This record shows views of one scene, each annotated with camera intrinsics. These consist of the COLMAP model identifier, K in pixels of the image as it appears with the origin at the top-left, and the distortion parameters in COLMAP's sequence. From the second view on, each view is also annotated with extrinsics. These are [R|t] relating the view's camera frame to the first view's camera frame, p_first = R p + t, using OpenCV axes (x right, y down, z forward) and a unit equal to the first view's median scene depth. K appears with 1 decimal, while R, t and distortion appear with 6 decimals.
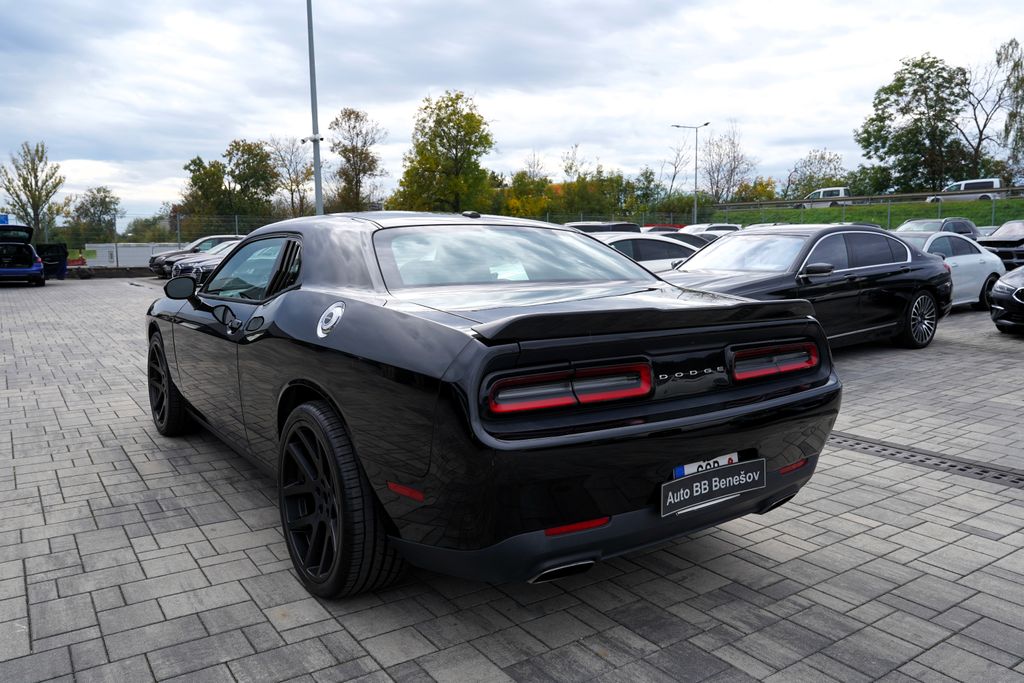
lens RADIAL K [[765.8, 0, 513.7], [0, 765.8, 298.7], [0, 0, 1]] dist [-0.099082, 0.097255]
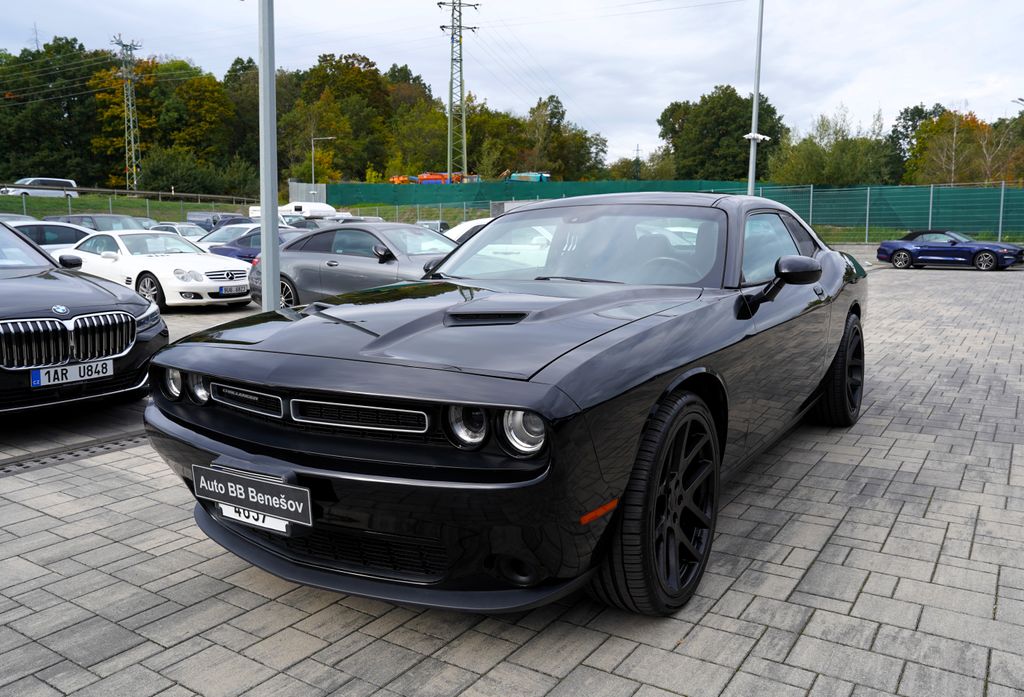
lens RADIAL K [[796.1, 0, 514.9], [0, 796.1, 307.5], [0, 0, 1]] dist [-0.090866, 0.083878]
pose [[-0.365895, -0.077692, 0.927408, -1.061181], [0.076199, 0.990663, 0.113055, -0.087935], [-0.927532, 0.112034, -0.356558, 1.518232]]
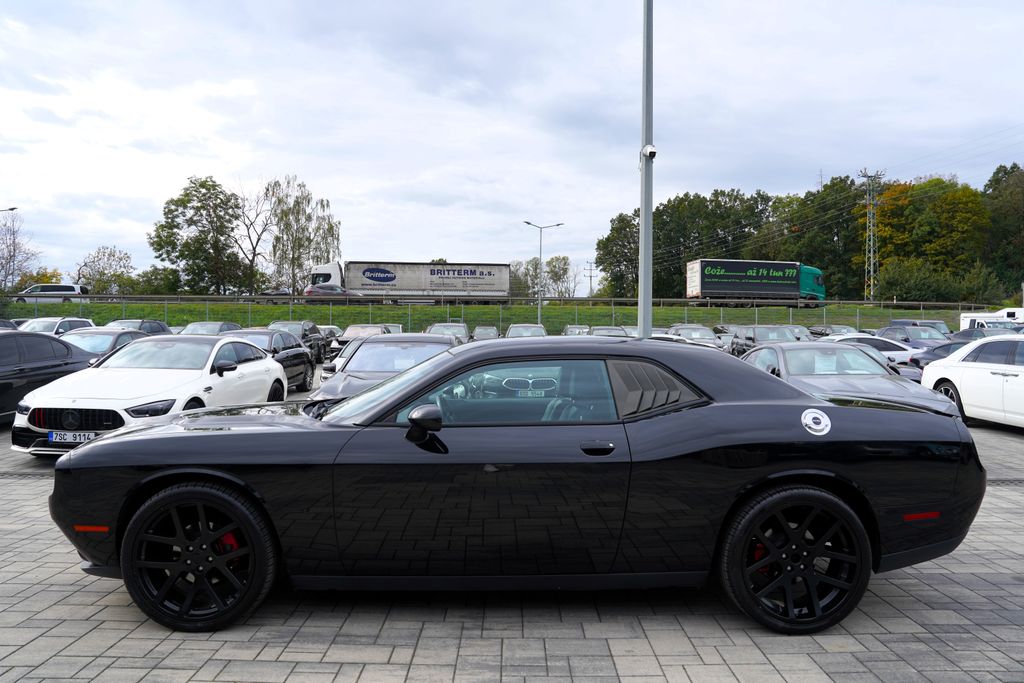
lens RADIAL K [[698.7, 0, 510.4], [0, 698.7, 230.3], [0, 0, 1]] dist [-0.084924, 0.041675]
pose [[0.570979, 0.137264, 0.809408, -1.034868], [0.050154, 0.978249, -0.201277, -0.052773], [-0.819431, 0.155520, 0.551675, 0.433088]]
